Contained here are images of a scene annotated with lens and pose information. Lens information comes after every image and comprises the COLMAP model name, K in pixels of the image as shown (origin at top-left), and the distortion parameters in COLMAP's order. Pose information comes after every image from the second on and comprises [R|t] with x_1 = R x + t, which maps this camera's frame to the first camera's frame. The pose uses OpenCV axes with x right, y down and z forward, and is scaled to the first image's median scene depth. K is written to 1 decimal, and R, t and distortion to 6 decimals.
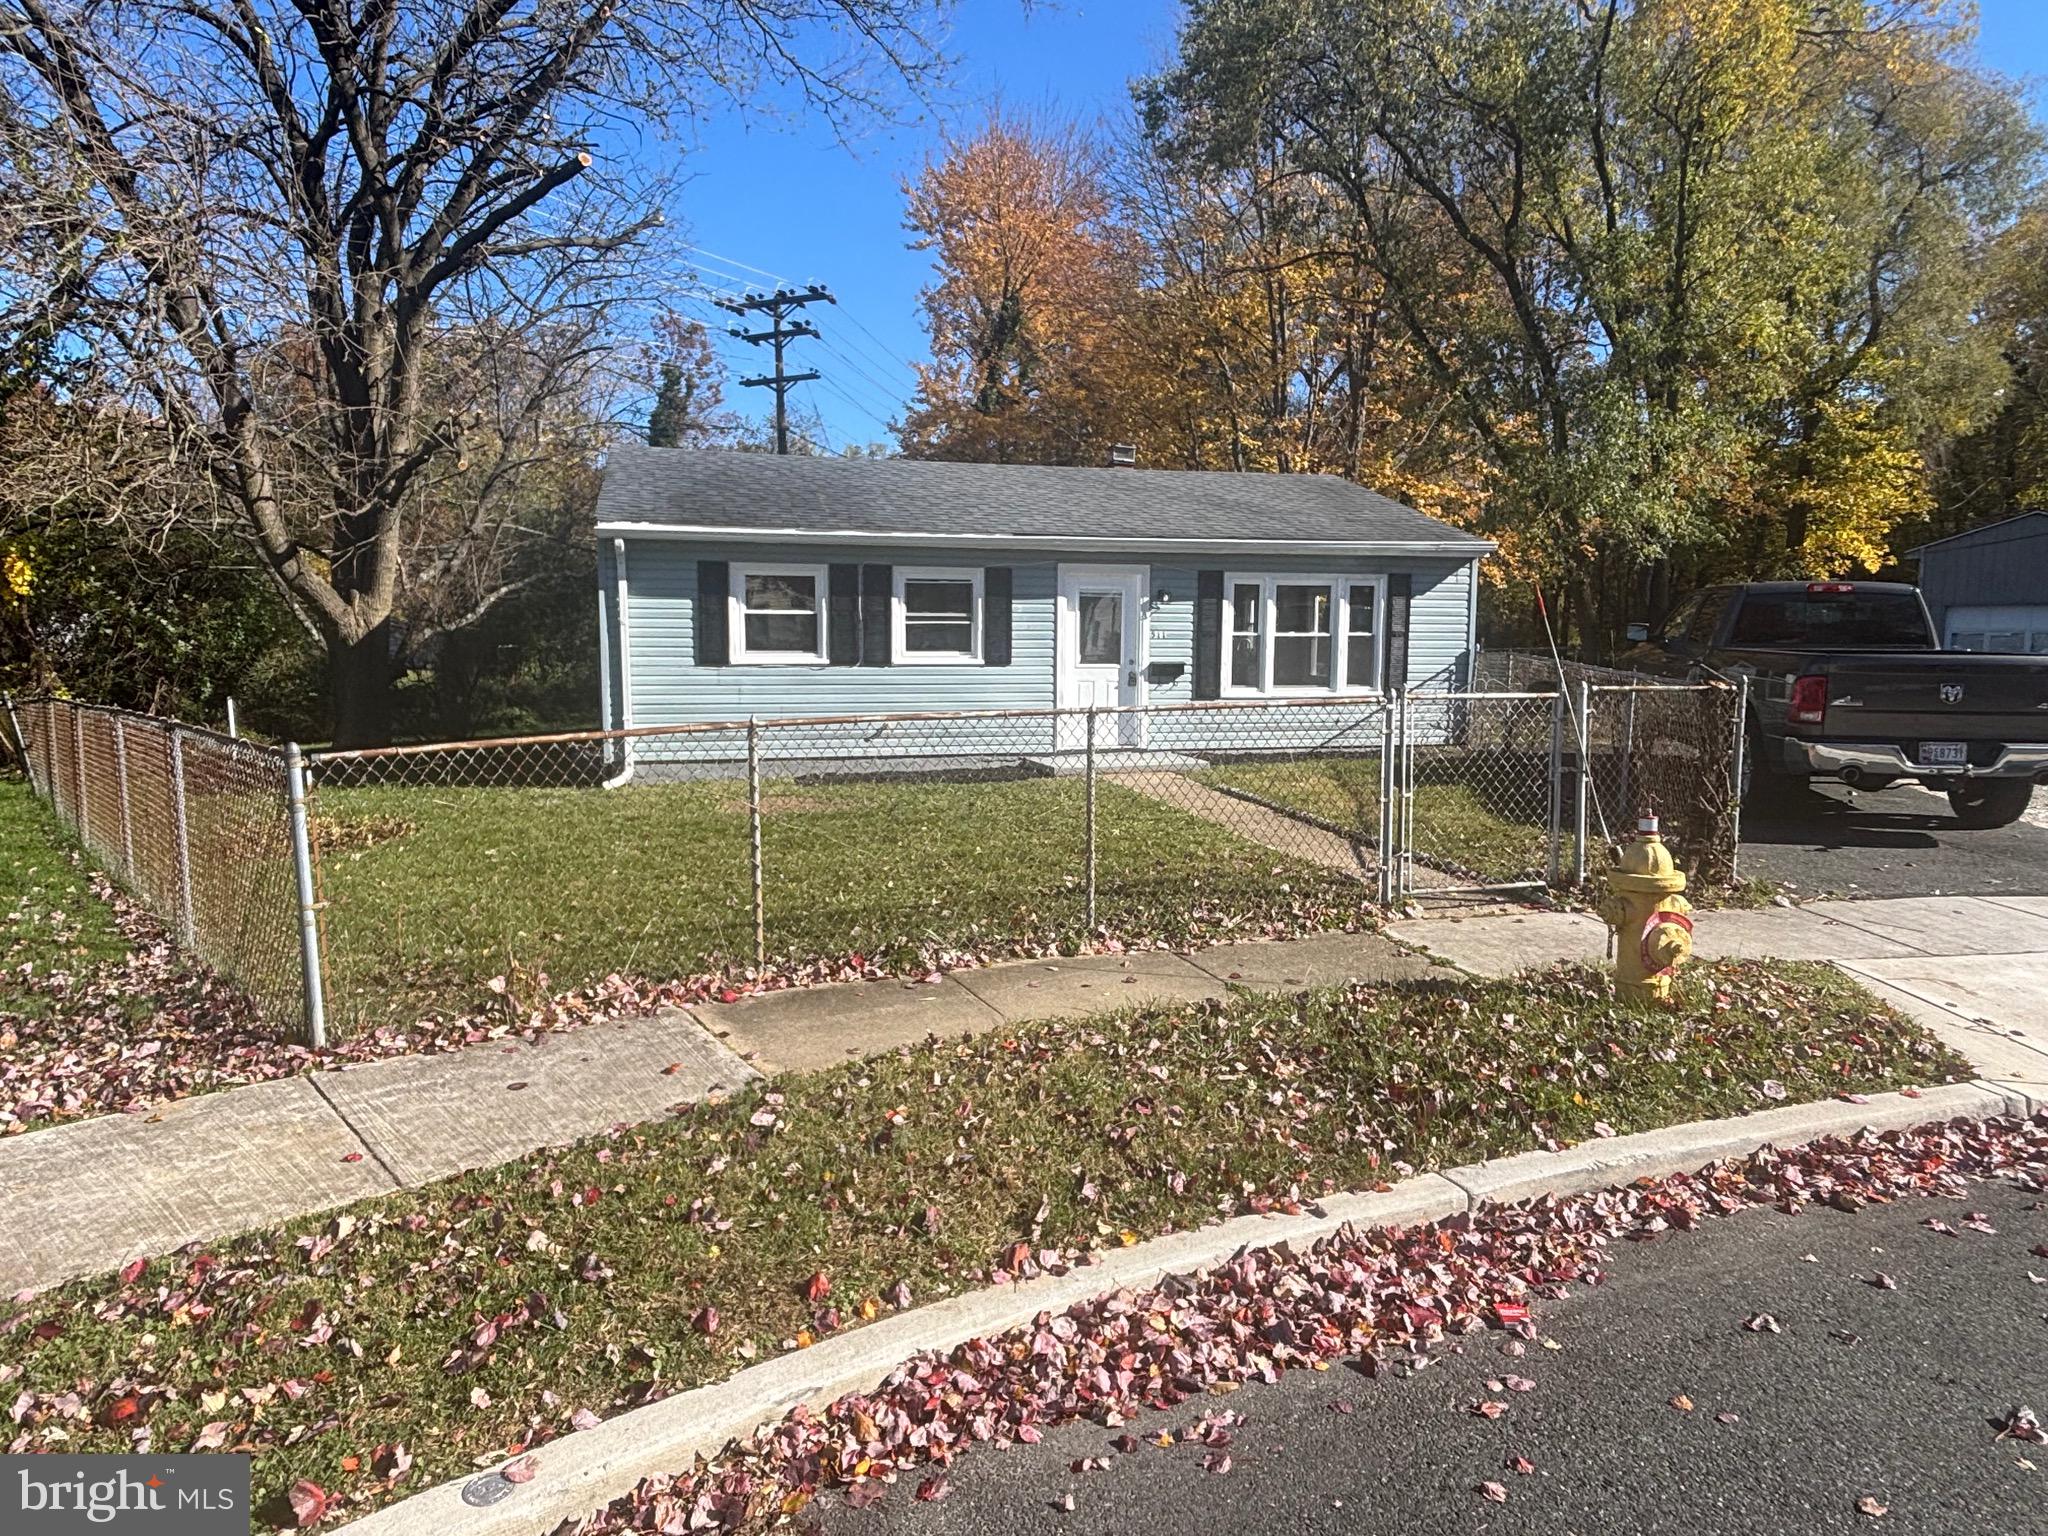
lens RADIAL K [[1252.1, 0, 1024.0], [0, 1252.1, 768.0], [0, 0, 1]] dist [0.057247, -0.097052]
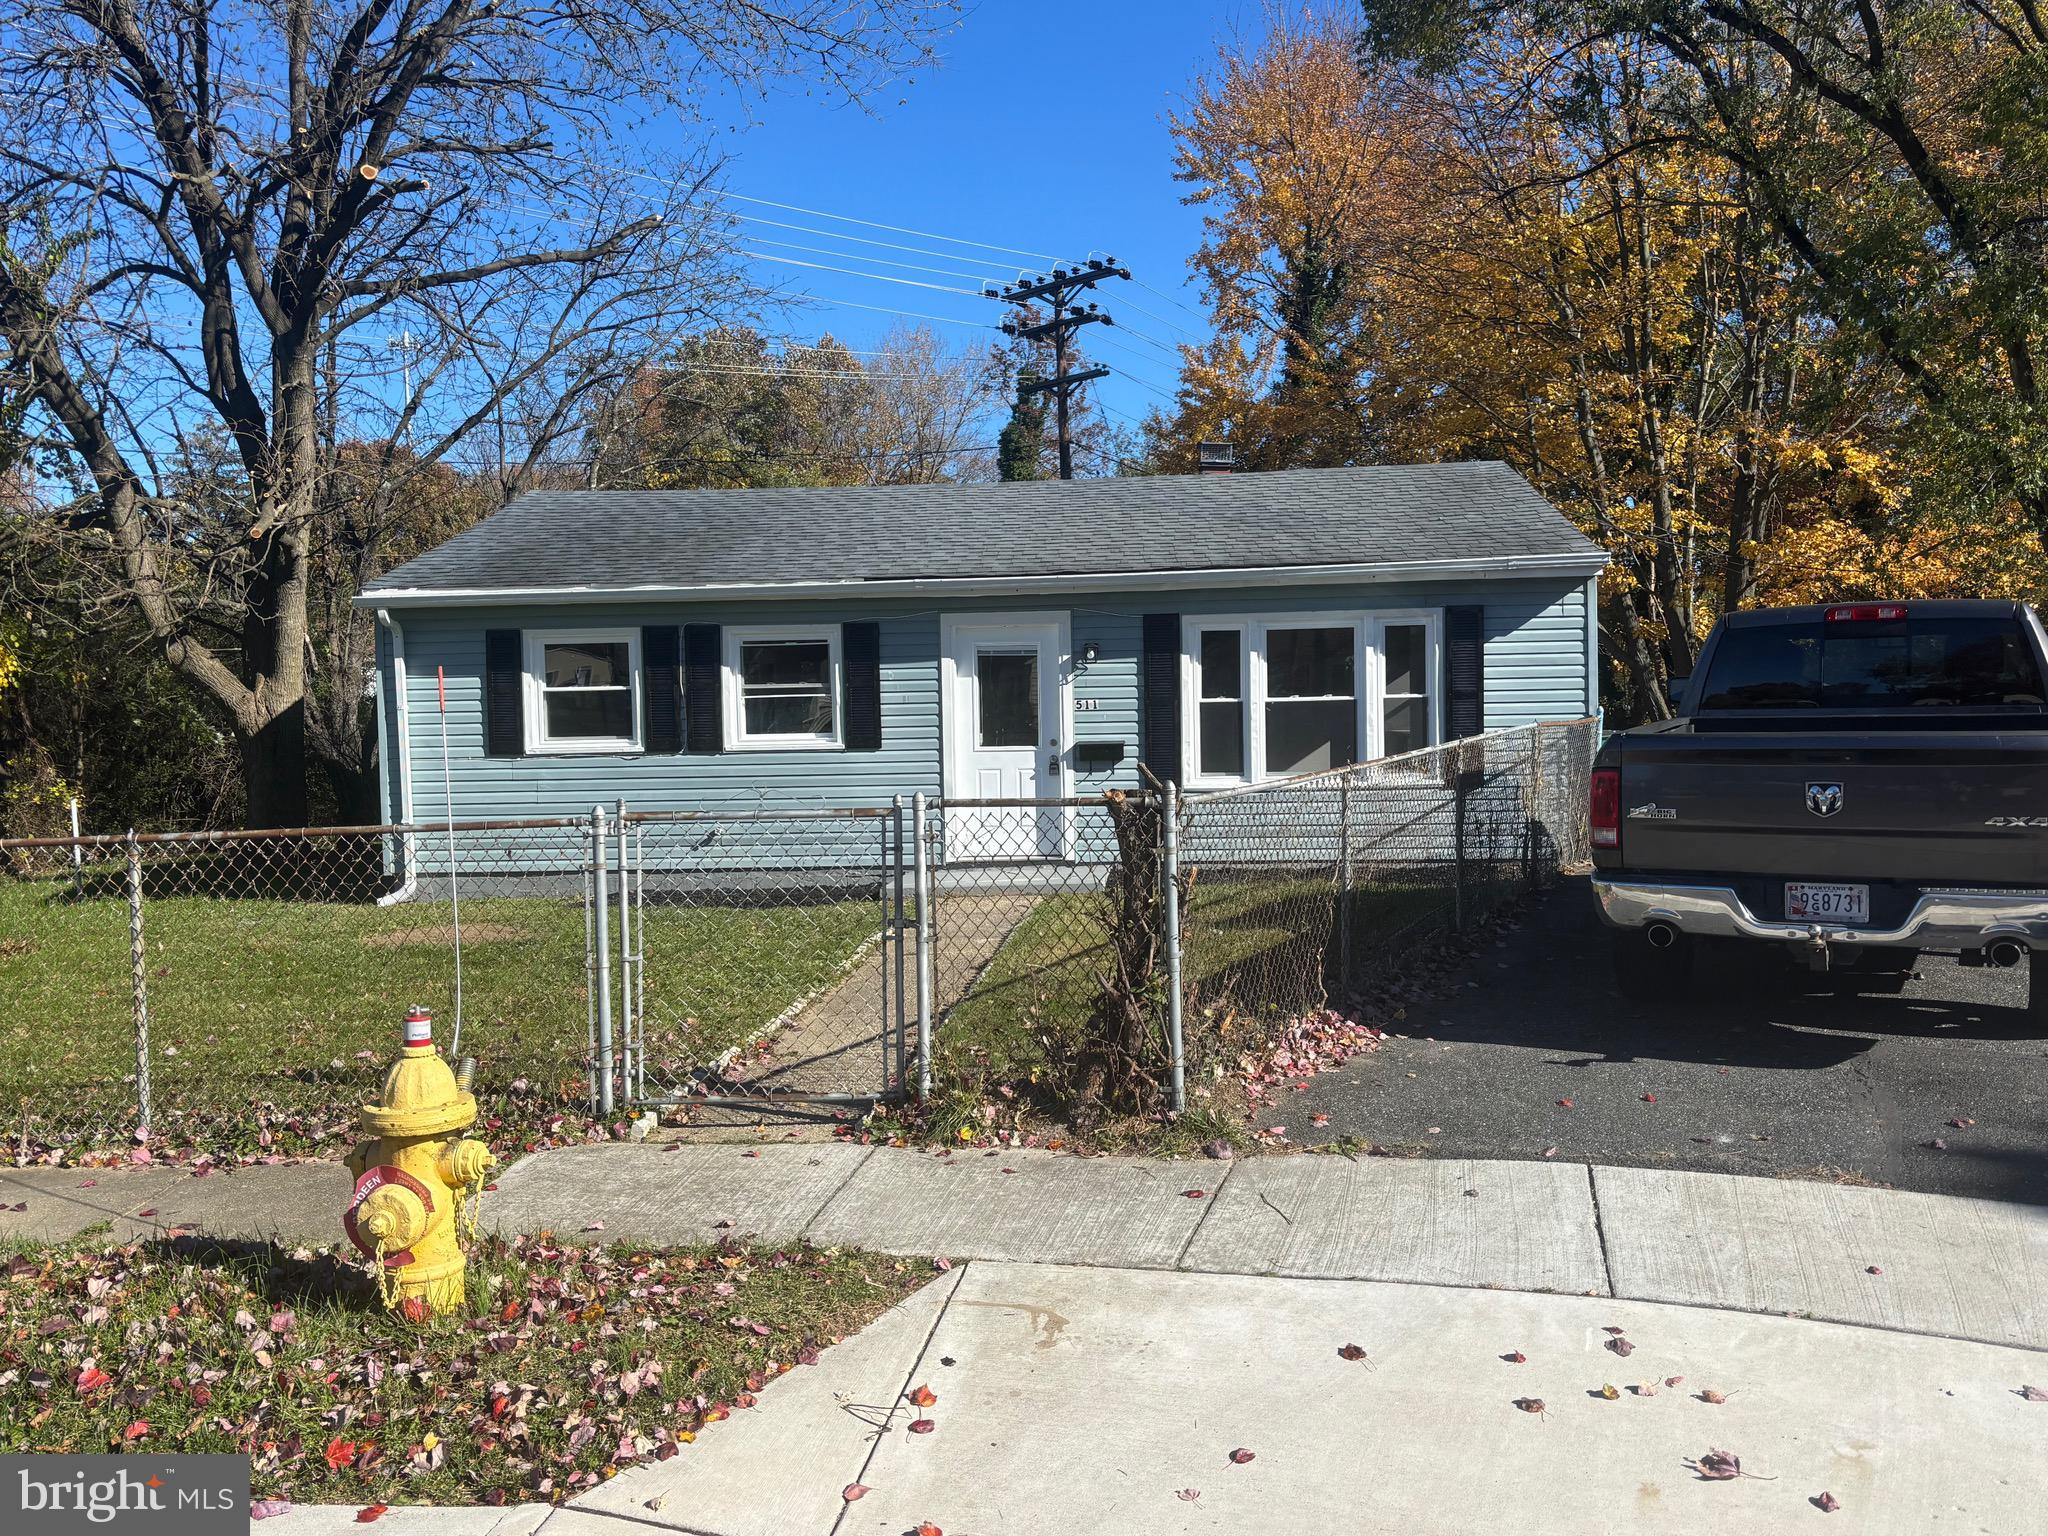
lens RADIAL K [[1627.9, 0, 1024.0], [0, 1627.9, 768.0], [0, 0, 1]] dist [0.047411, -0.007472]
pose [[0.939356, -0.008417, -0.342841, 0.397771], [-0.011290, 0.998398, -0.055446, -0.016933], [0.342759, 0.055954, 0.937756, 0.106341]]
